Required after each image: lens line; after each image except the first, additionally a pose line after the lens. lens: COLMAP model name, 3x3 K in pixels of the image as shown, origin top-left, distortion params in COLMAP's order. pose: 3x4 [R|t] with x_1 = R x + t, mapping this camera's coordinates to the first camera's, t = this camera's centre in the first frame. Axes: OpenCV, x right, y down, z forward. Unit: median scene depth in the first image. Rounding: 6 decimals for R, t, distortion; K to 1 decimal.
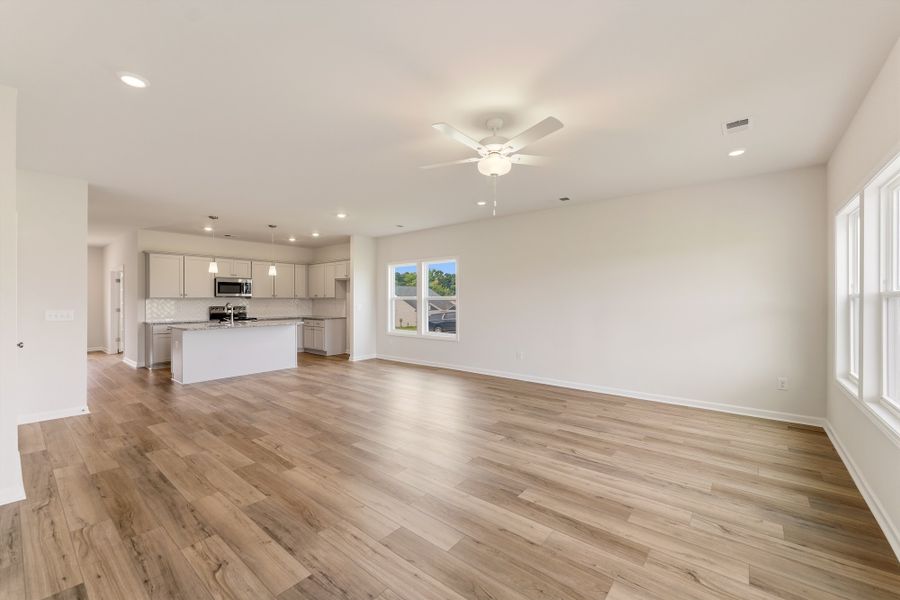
lens RADIAL K [[369.6, 0, 448.4], [0, 369.6, 301.4], [0, 0, 1]] dist [0.000749, 0.000146]
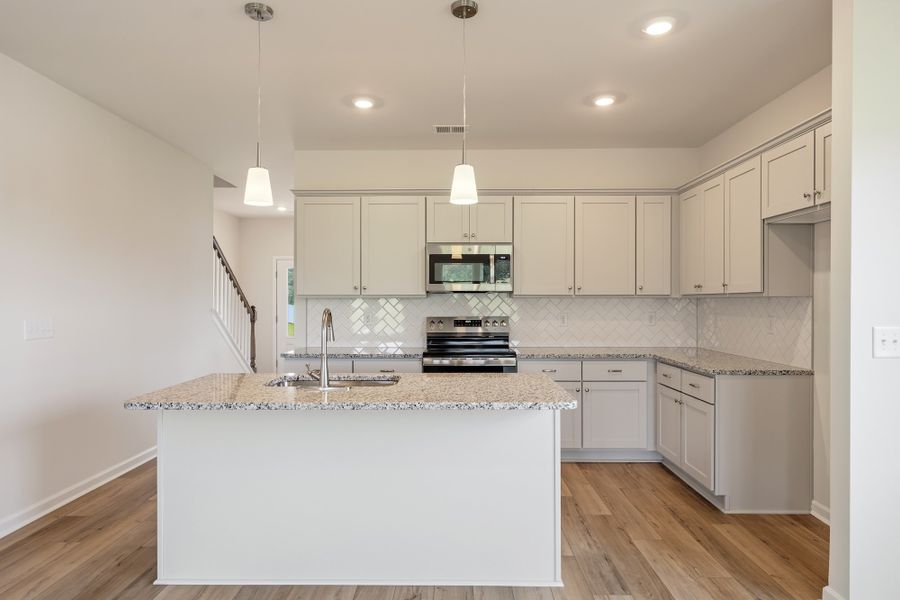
lens RADIAL K [[528.9, 0, 451.4], [0, 528.9, 299.7], [0, 0, 1]] dist [0.000915, -0.000408]
pose [[0.635727, 0.001977, -0.771911, -0.173384], [-0.003202, 0.999995, -0.000077, -0.004924], [0.771907, 0.002521, 0.635730, 0.651781]]
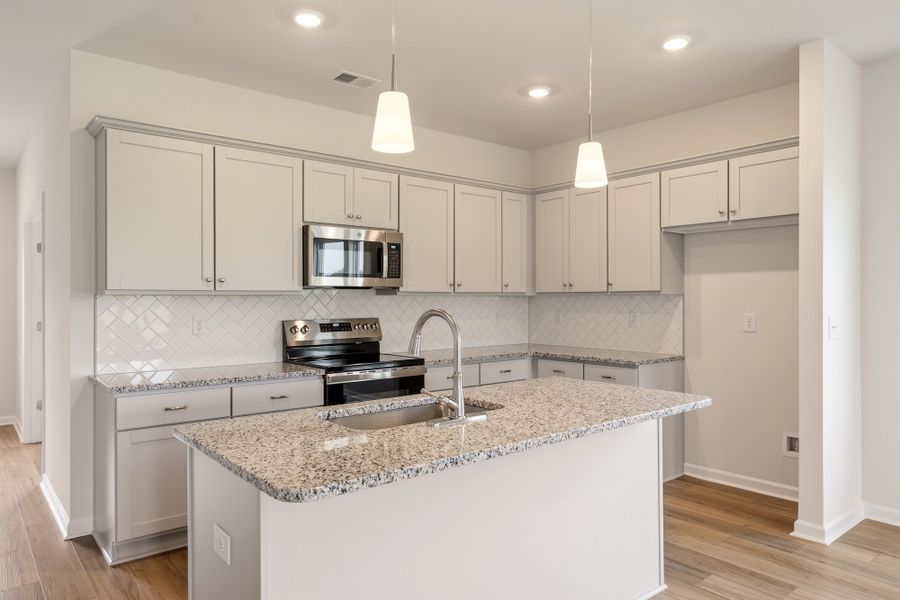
lens RADIAL K [[594.3, 0, 453.3], [0, 594.3, 299.5], [0, 0, 1]] dist [0.008398, 0.002099]
pose [[0.984293, 0.001533, -0.176538, -0.424658], [-0.001555, 0.999999, 0.000011, -0.003362], [0.176537, 0.000264, 0.984294, 0.542210]]
